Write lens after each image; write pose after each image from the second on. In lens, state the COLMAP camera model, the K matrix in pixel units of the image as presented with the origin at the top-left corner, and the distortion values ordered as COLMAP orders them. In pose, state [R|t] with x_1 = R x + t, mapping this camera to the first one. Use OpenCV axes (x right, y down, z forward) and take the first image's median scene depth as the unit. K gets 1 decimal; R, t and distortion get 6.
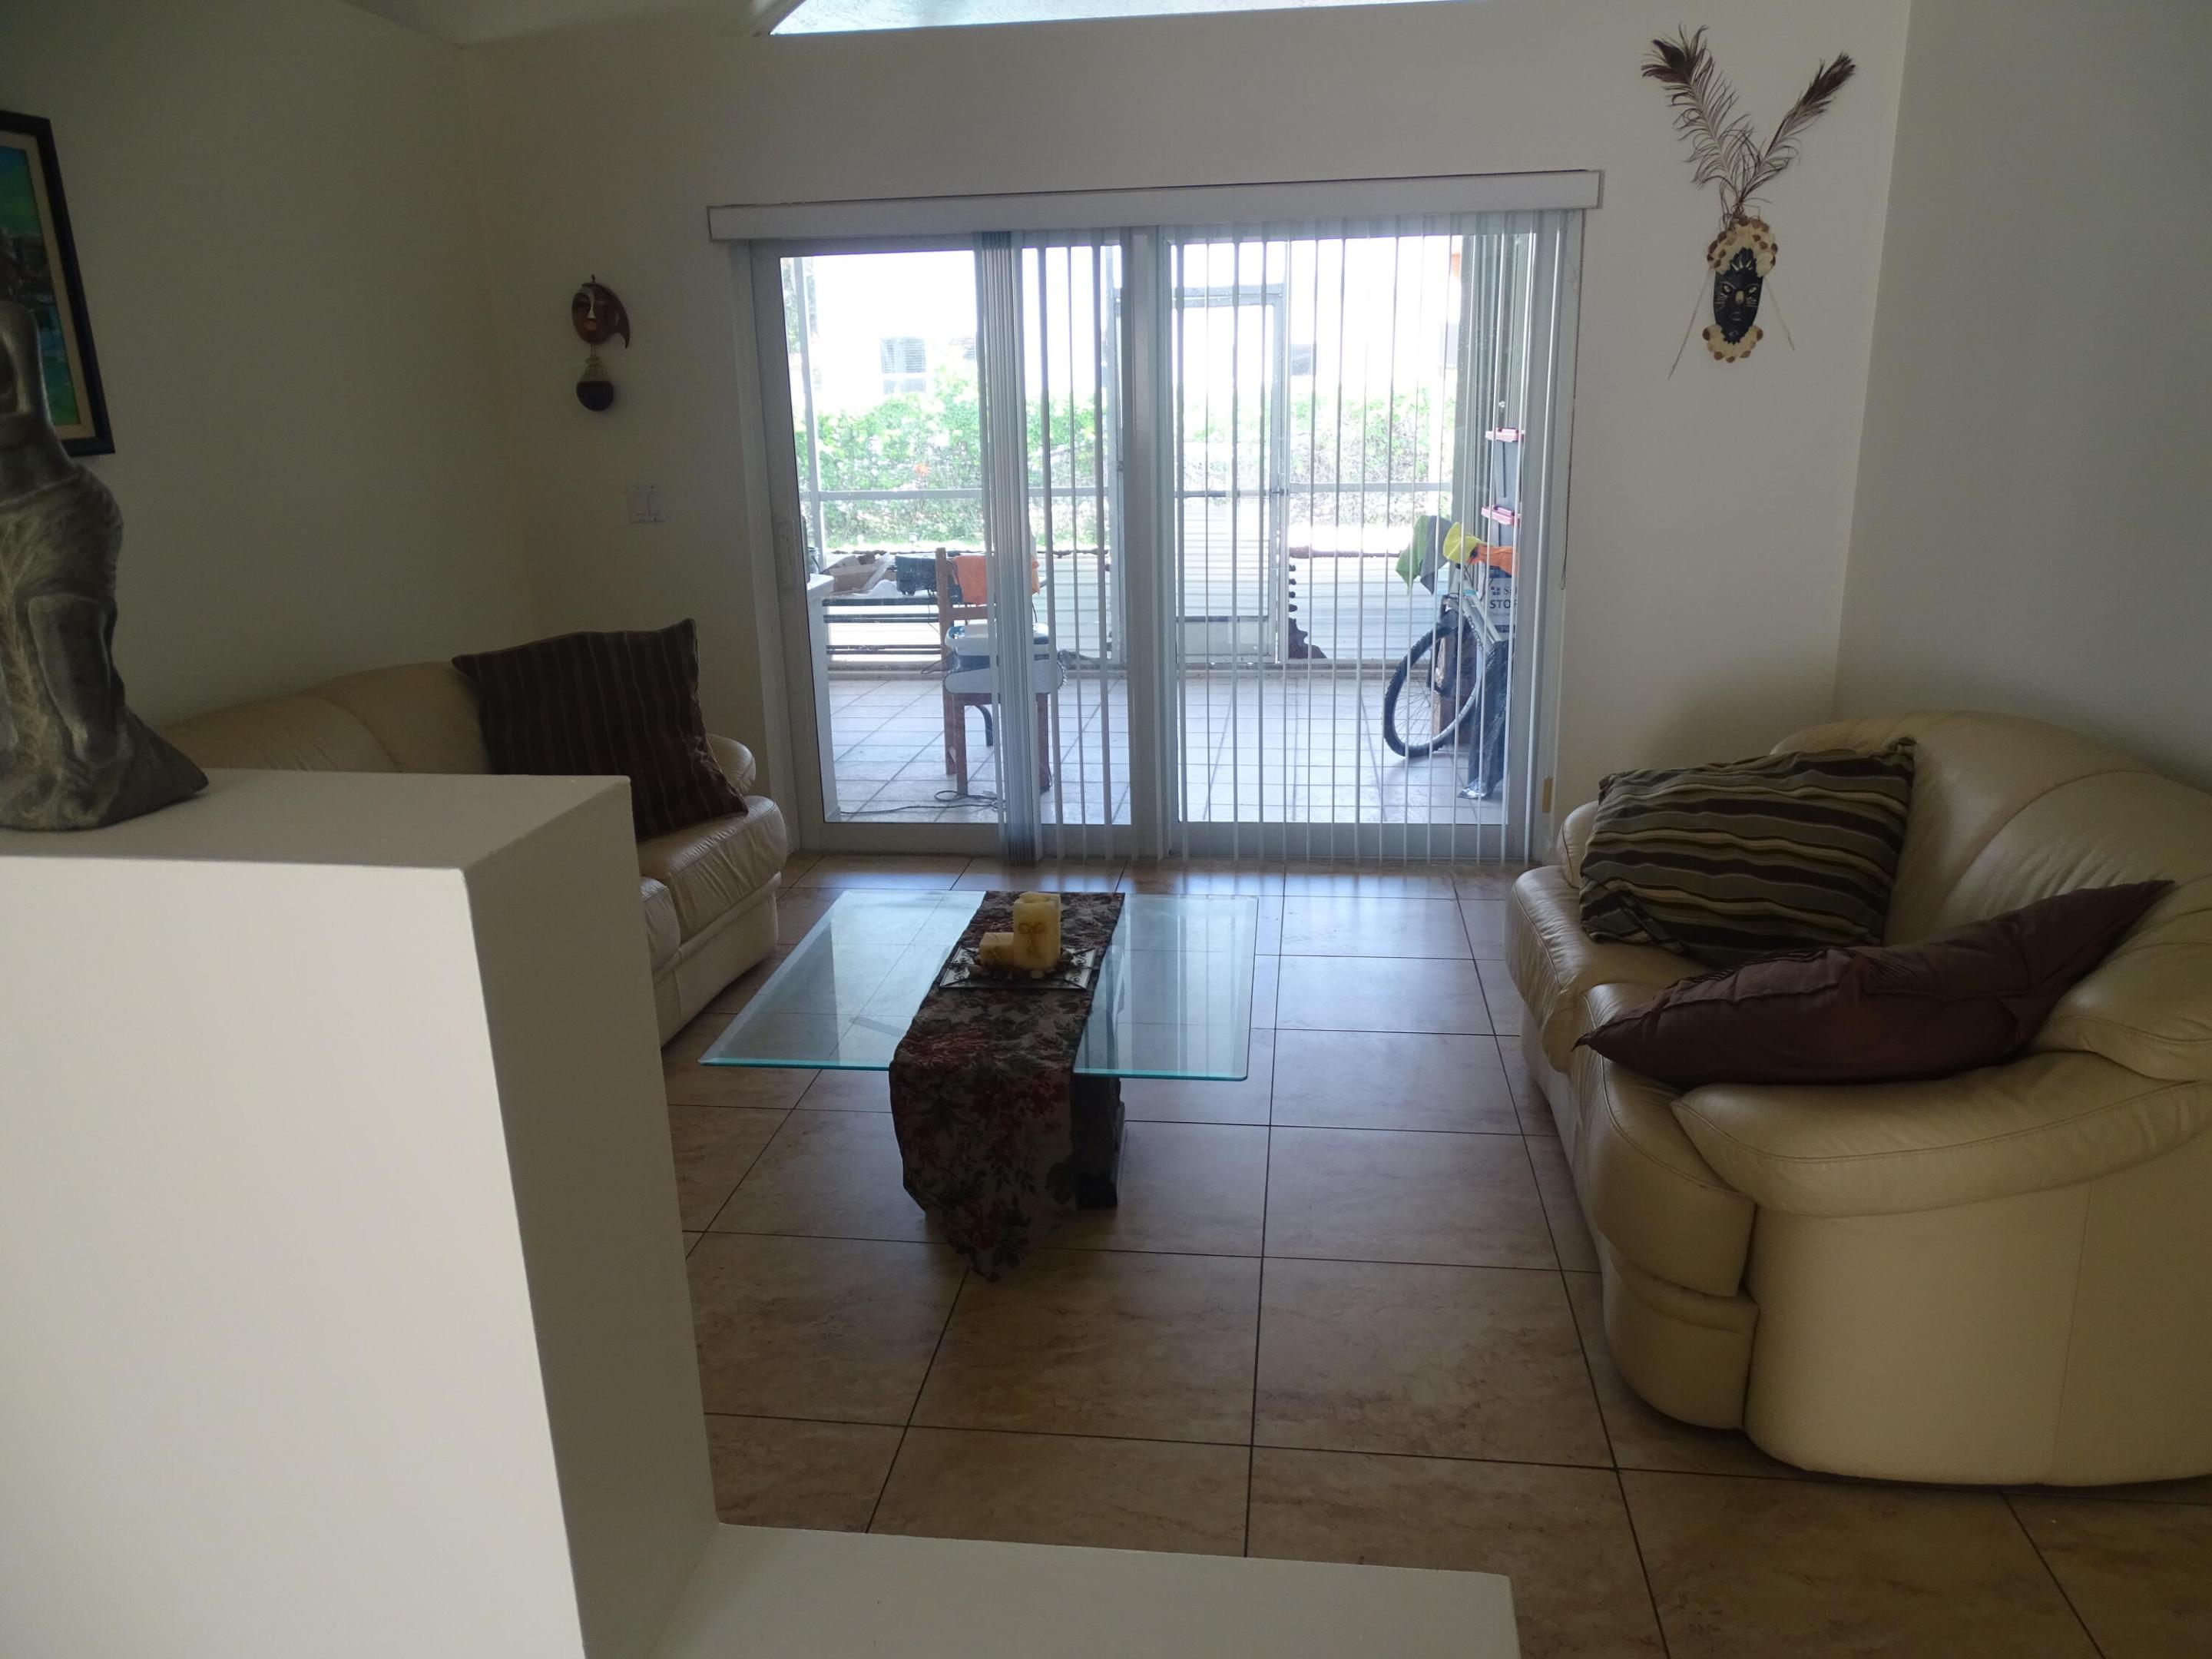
lens RADIAL K [[1583.0, 0, 1129.3], [0, 1583.0, 827.5], [0, 0, 1]] dist [0.008008, 0.007401]
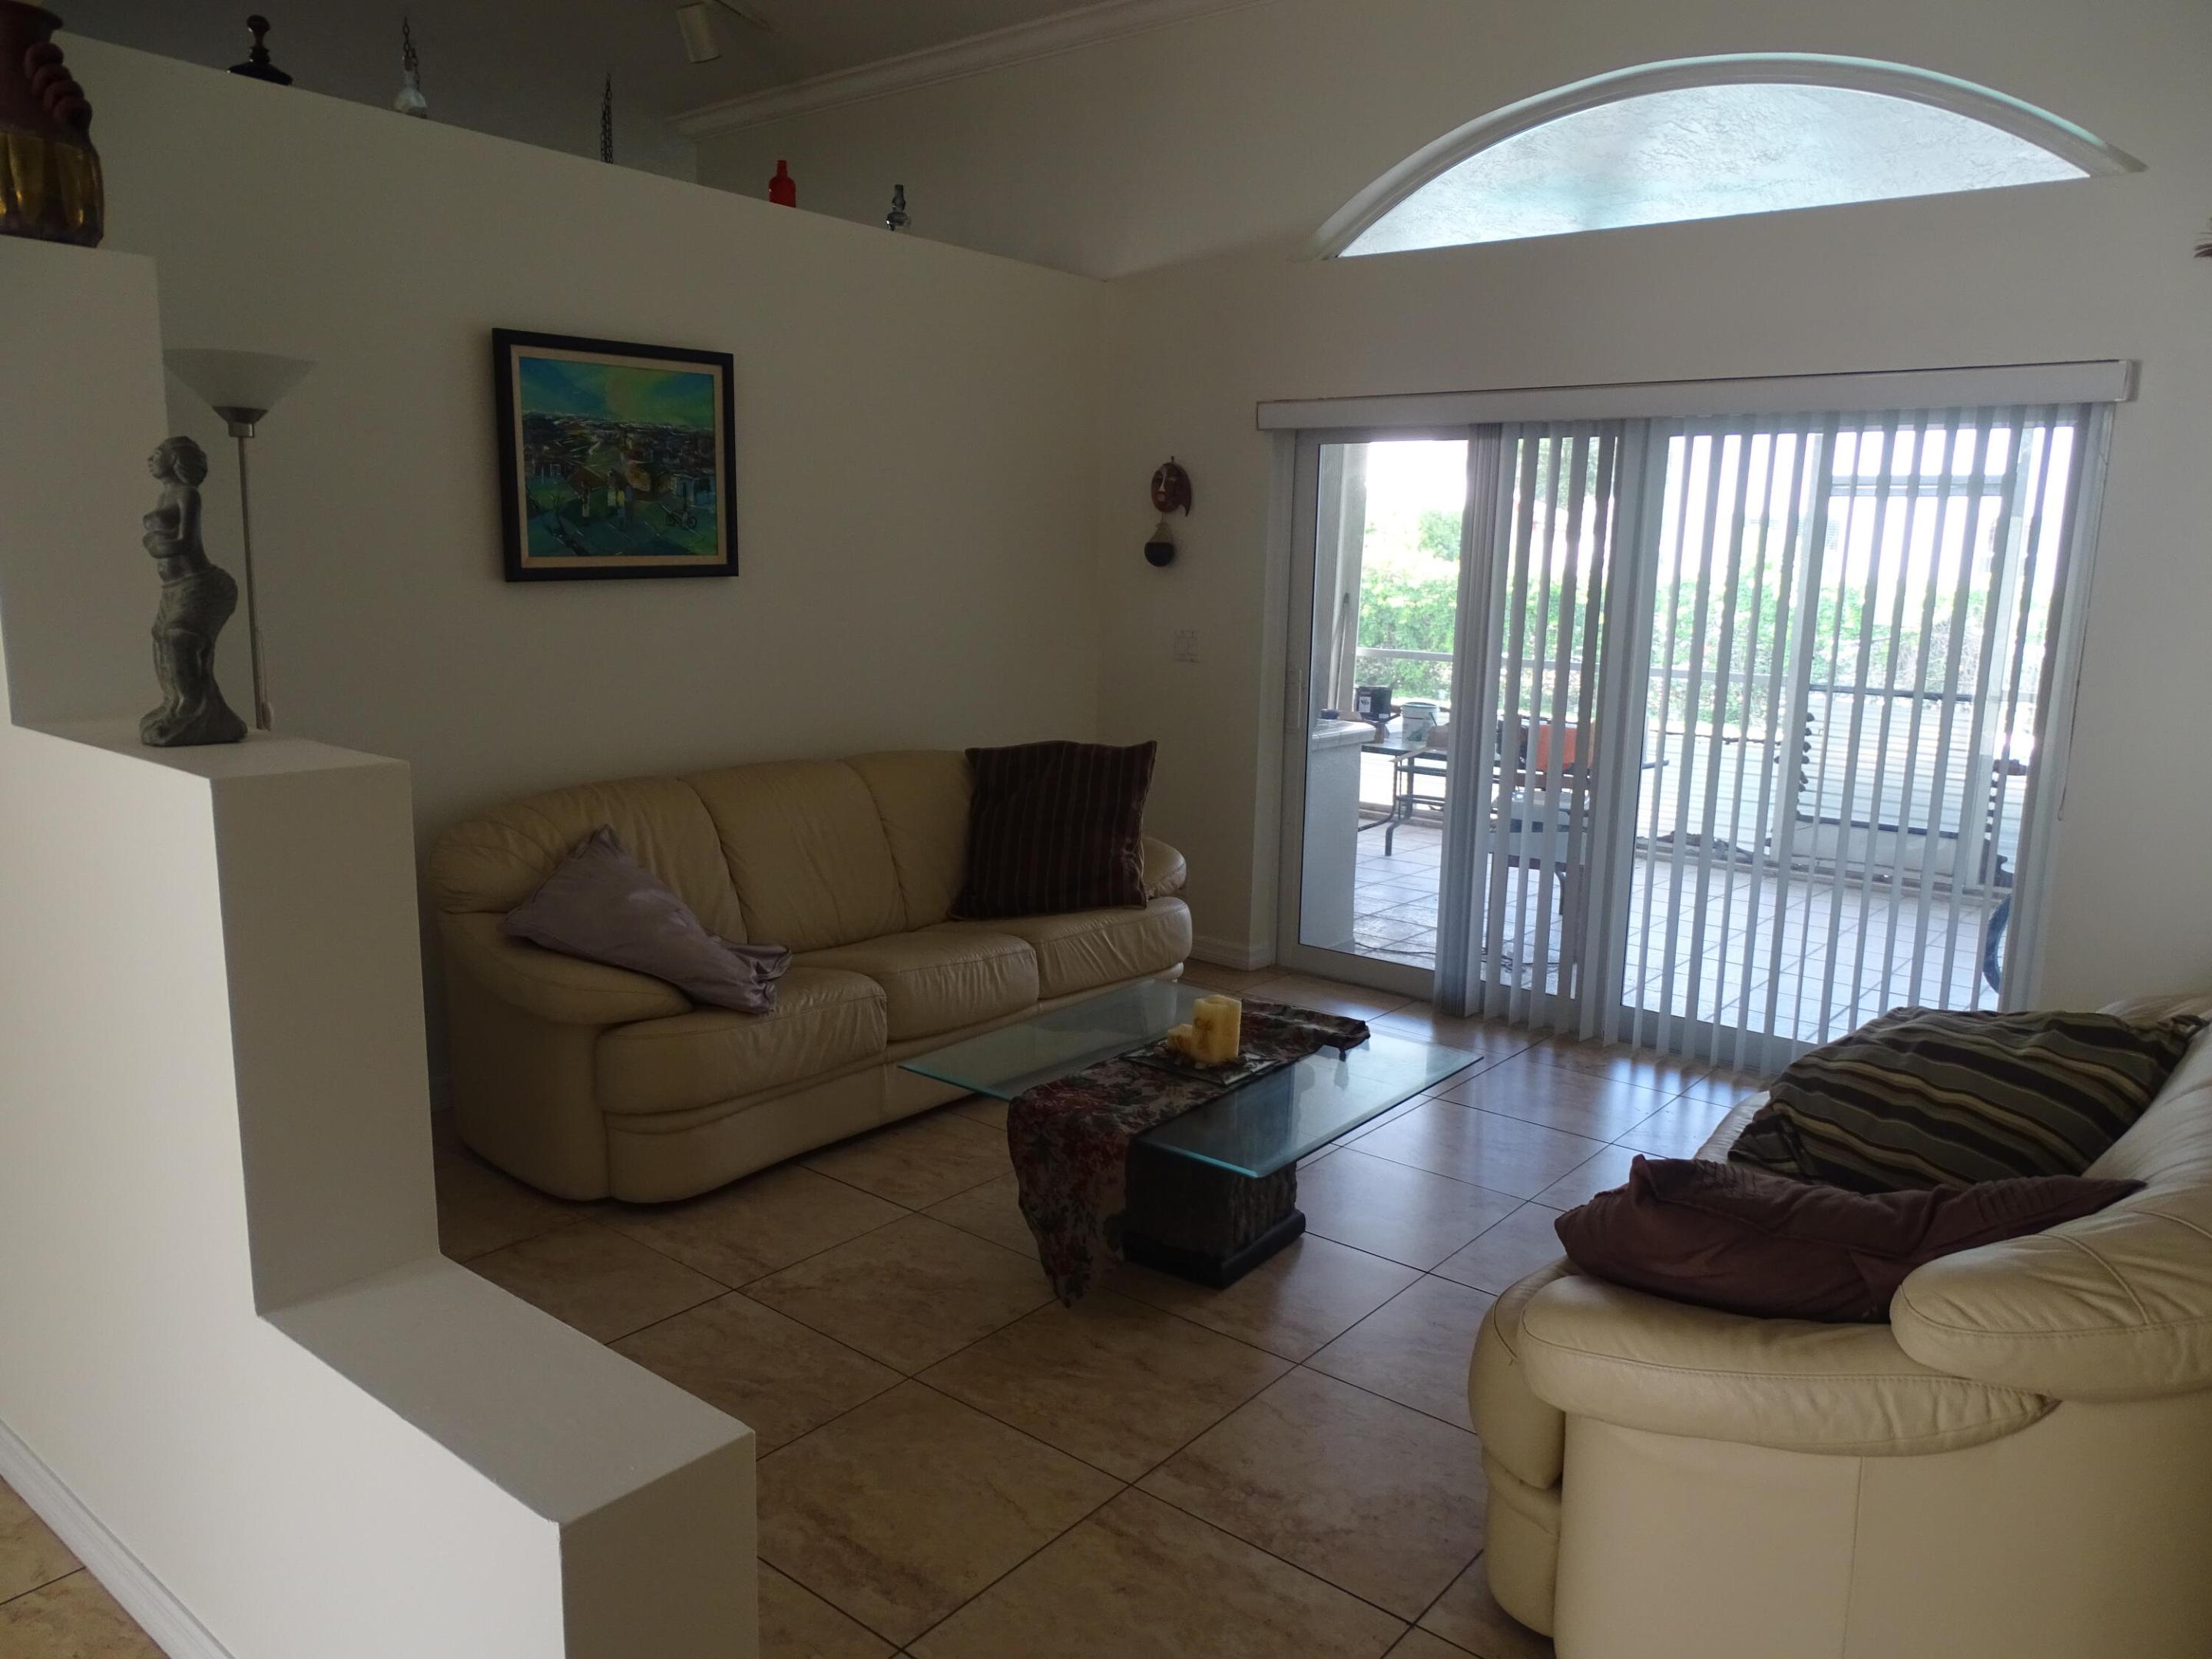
lens RADIAL K [[1585.9, 0, 1106.0], [0, 1585.9, 829.5], [0, 0, 1]] dist [-0.004149, 0.011164]
pose [[0.844565, 0.136173, -0.517848, 0.311337], [-0.187661, 0.981056, -0.048082, -0.003765], [0.501490, 0.137789, 0.854120, -0.015830]]
